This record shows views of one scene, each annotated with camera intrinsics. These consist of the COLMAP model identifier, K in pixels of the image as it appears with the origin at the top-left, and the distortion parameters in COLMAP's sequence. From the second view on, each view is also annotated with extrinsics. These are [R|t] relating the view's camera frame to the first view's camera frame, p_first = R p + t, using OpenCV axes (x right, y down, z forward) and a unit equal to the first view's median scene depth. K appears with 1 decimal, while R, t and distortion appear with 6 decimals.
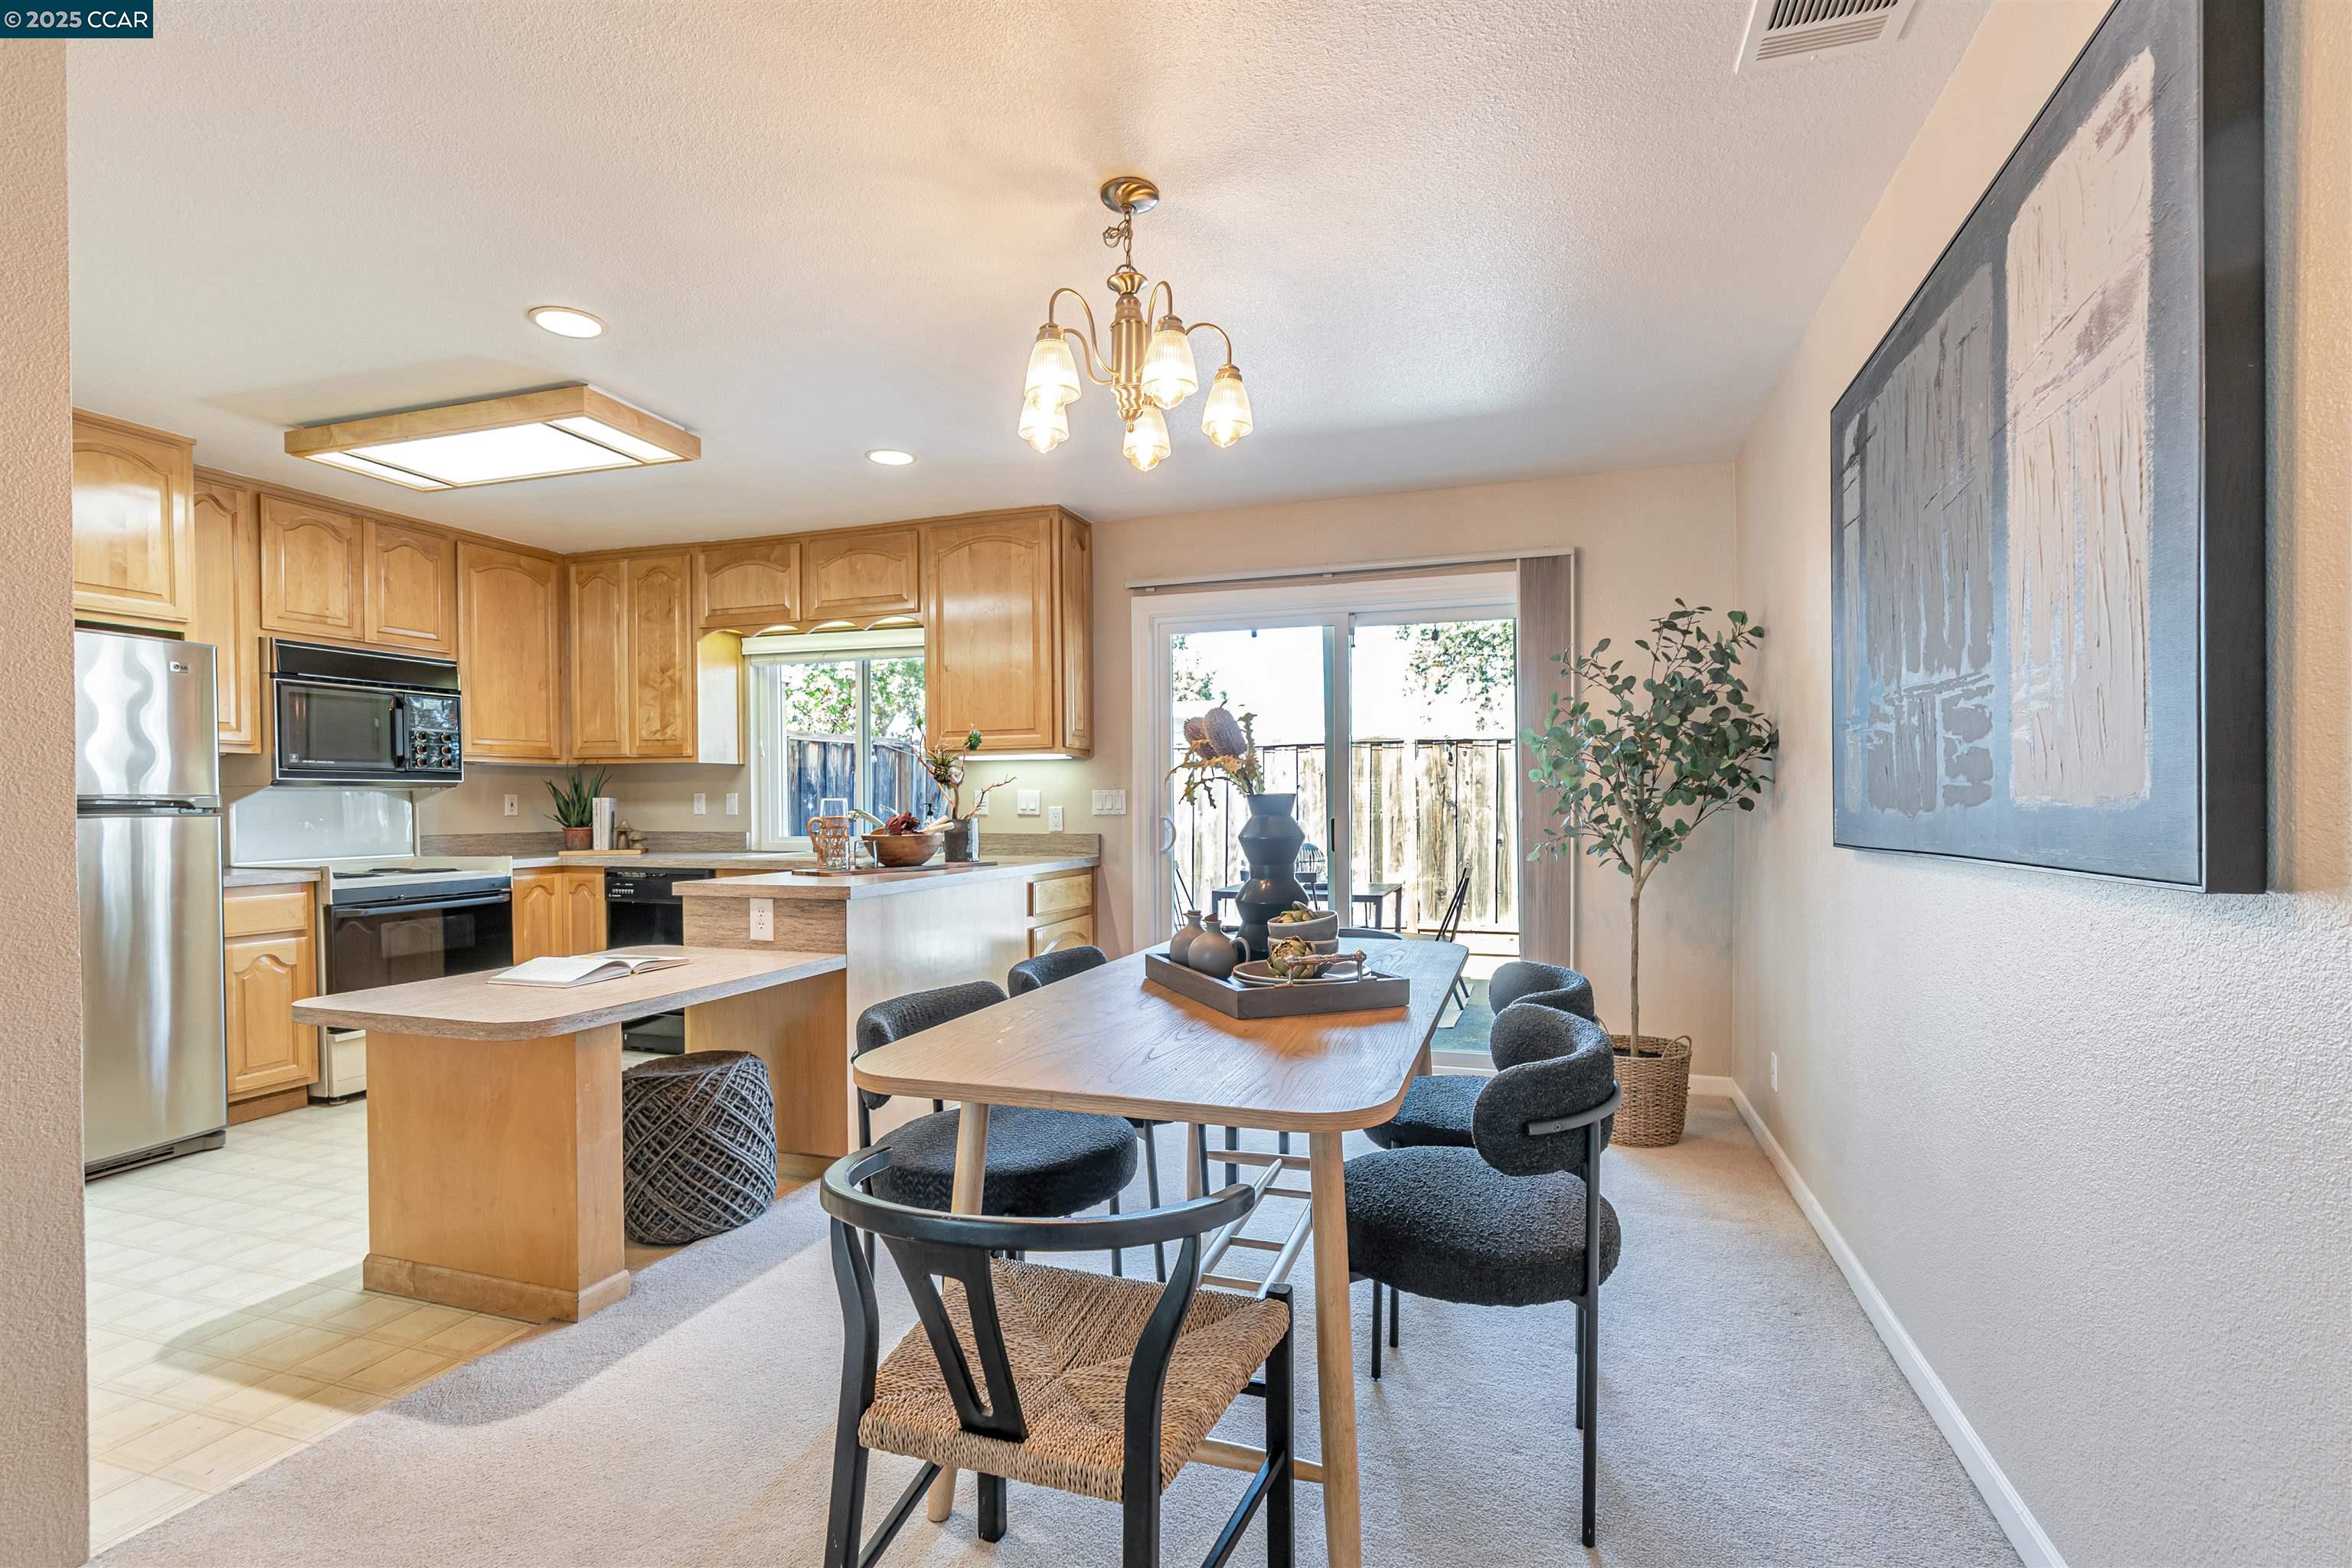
lens RADIAL K [[1077.9, 0, 1180.5], [0, 1077.9, 814.9], [0, 0, 1]] dist [0.000714, 0.000362]
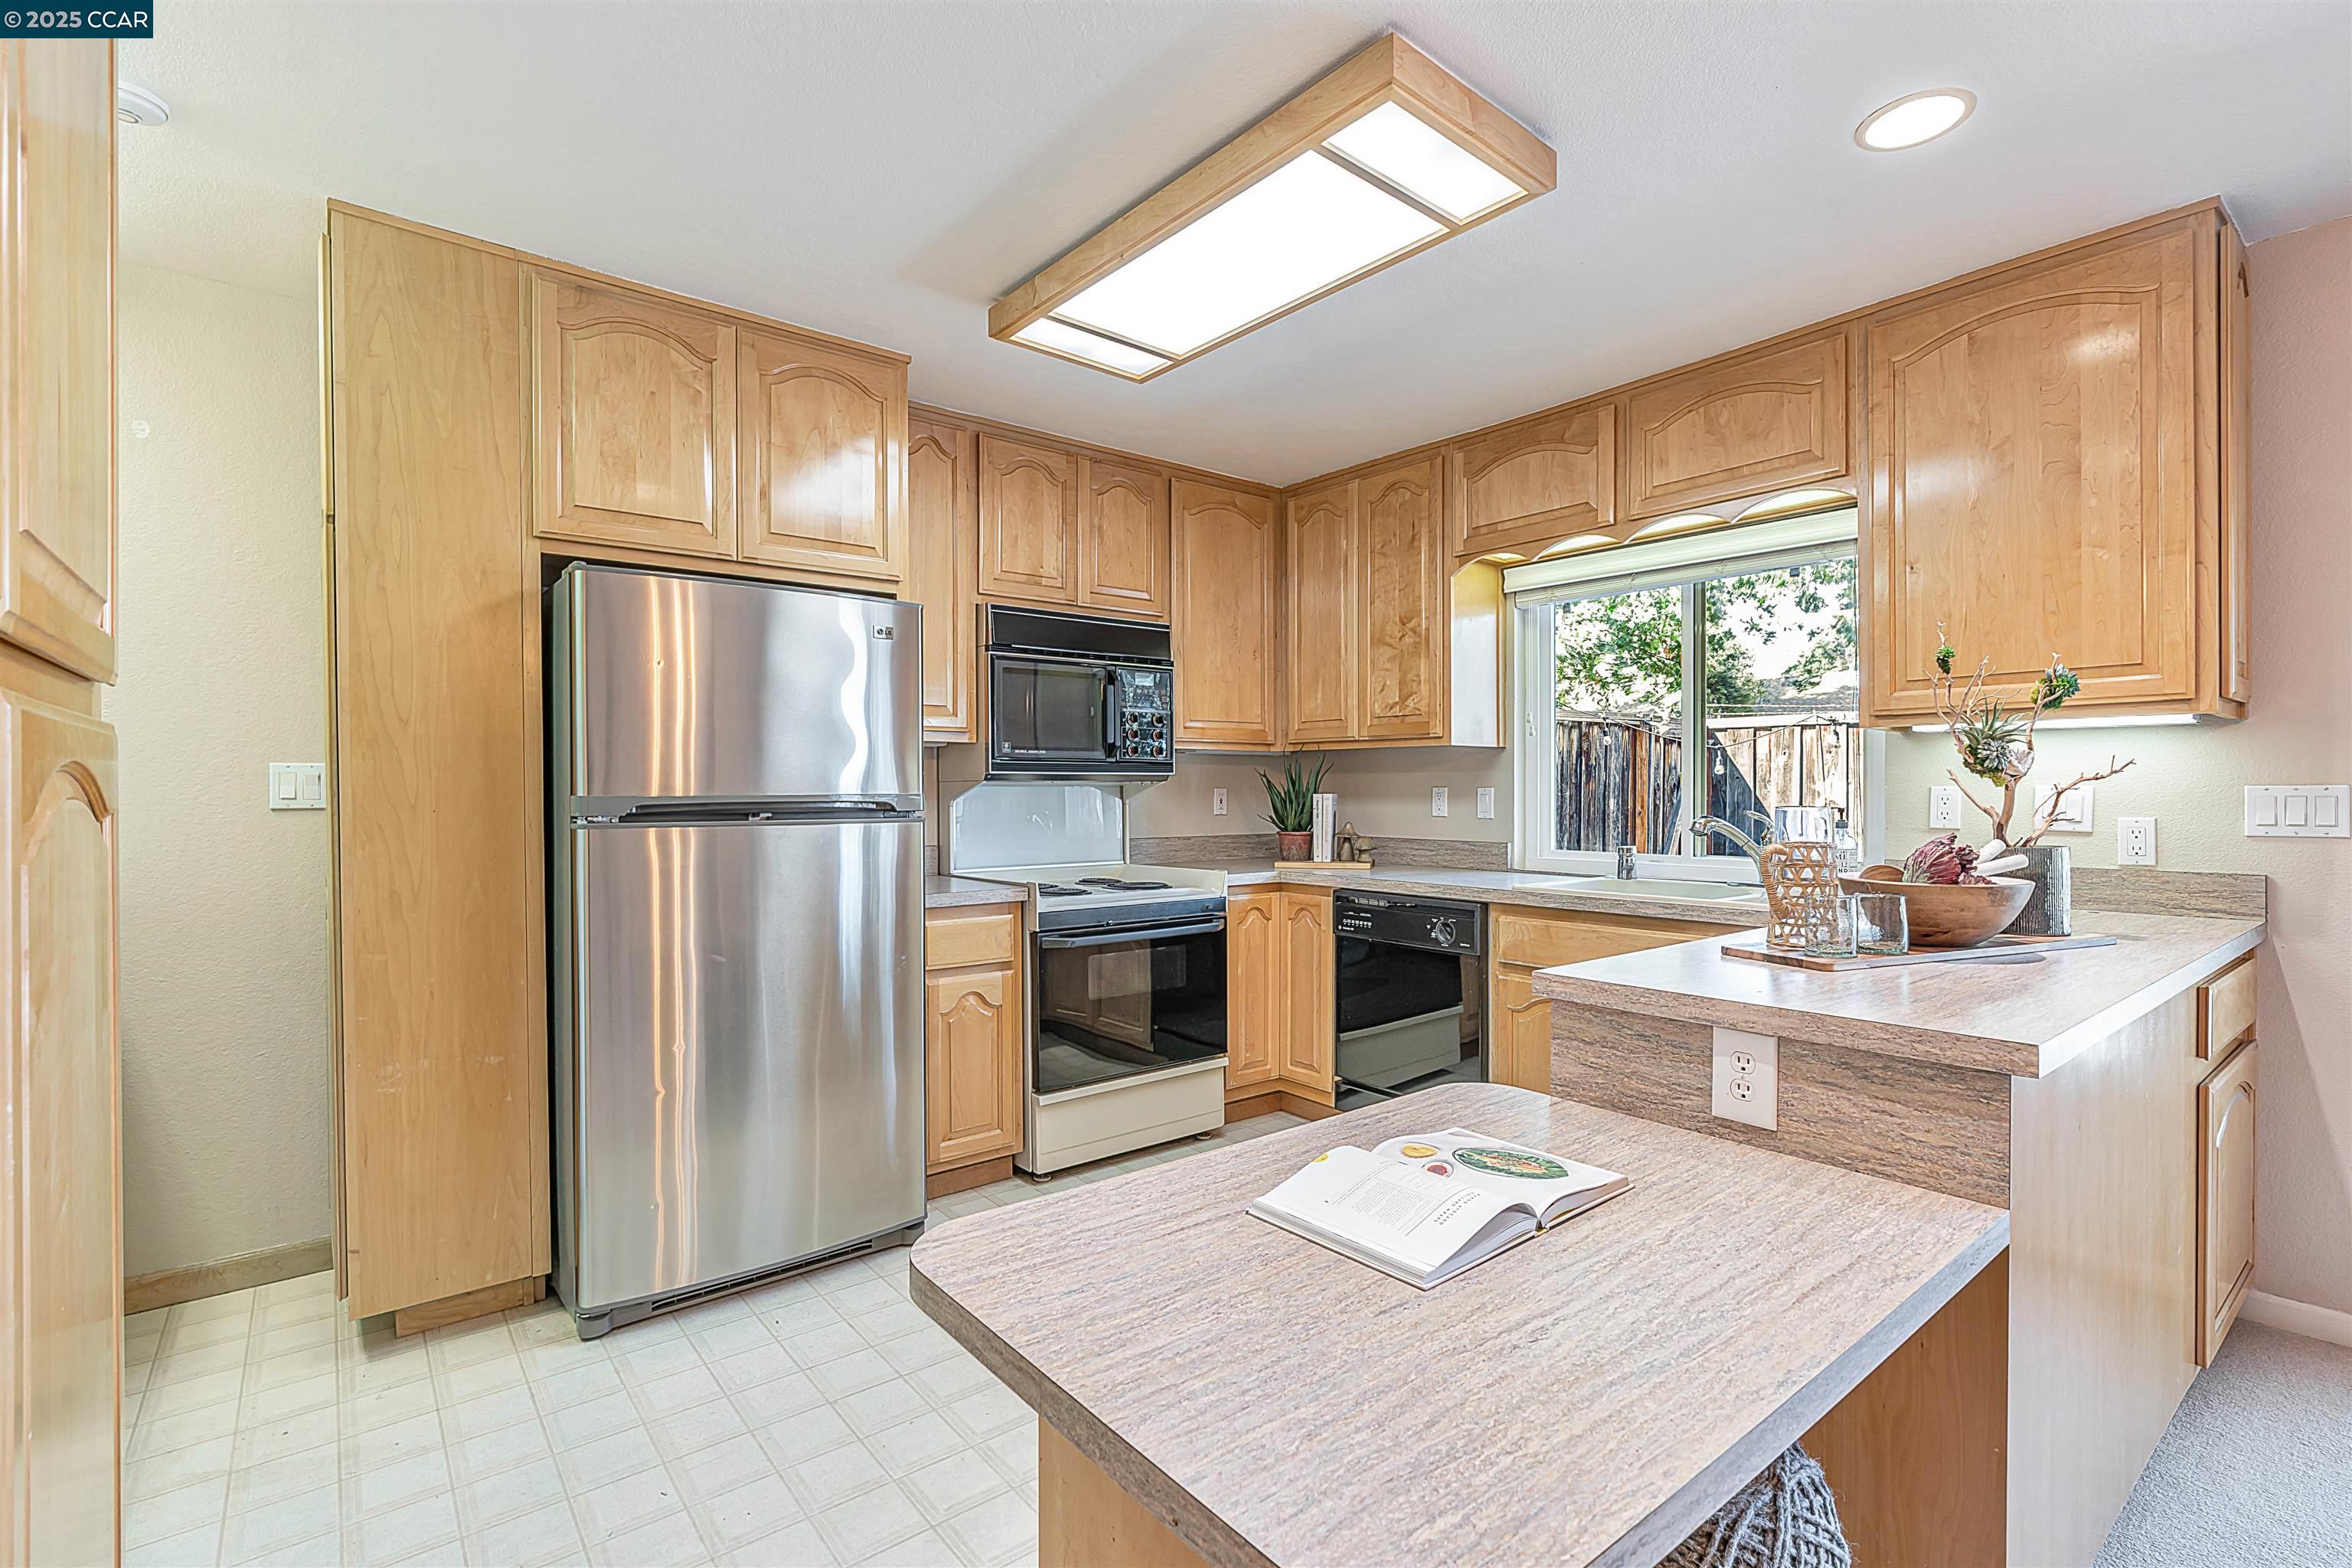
lens RADIAL K [[1073.8, 0, 1190.3], [0, 1073.8, 789.8], [0, 0, 1]] dist [-0.000410, 0.000051]
pose [[0.849088, 0.003678, -0.528238, -0.234295], [-0.009835, 0.999913, -0.008846, -0.012314], [0.528159, 0.012706, 0.849050, 0.329238]]
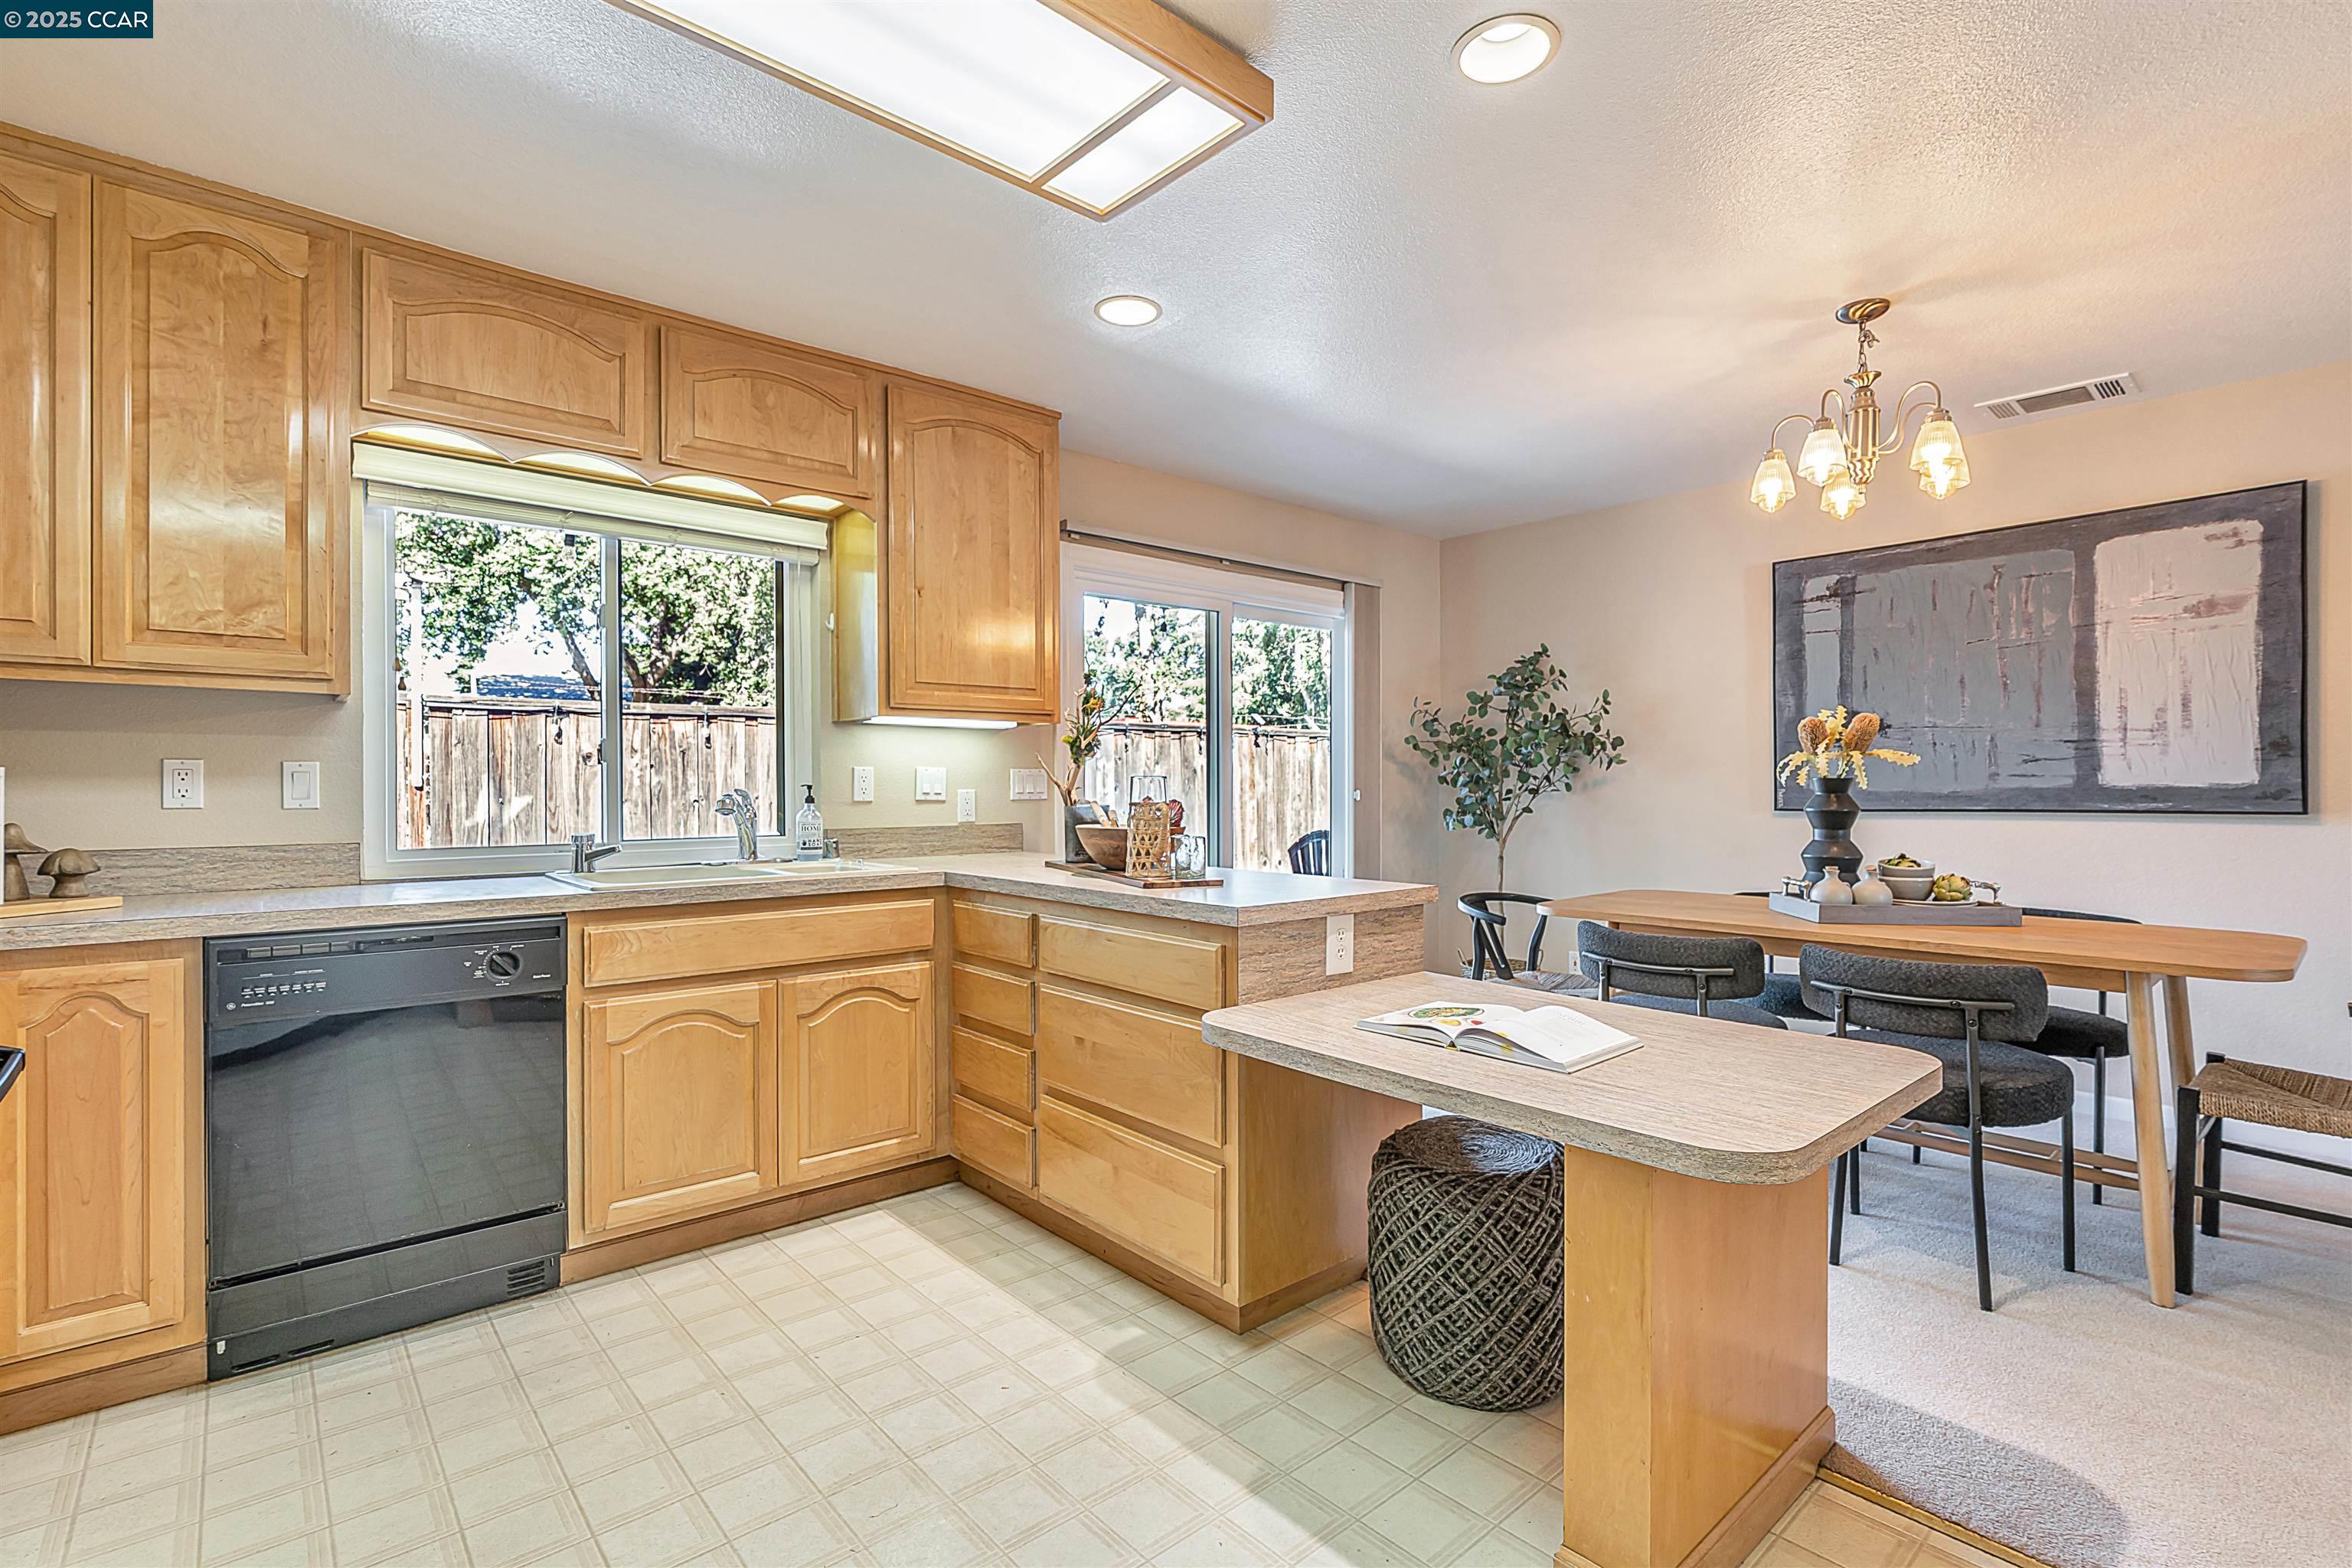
lens RADIAL K [[1073.8, 0, 1190.3], [0, 1073.8, 789.8], [0, 0, 1]] dist [-0.000410, 0.000051]
pose [[0.499833, -0.000838, 0.866121, -0.713694], [0.009181, 0.999948, -0.004330, -0.002896], [-0.866073, 0.010116, 0.499815, 0.489727]]
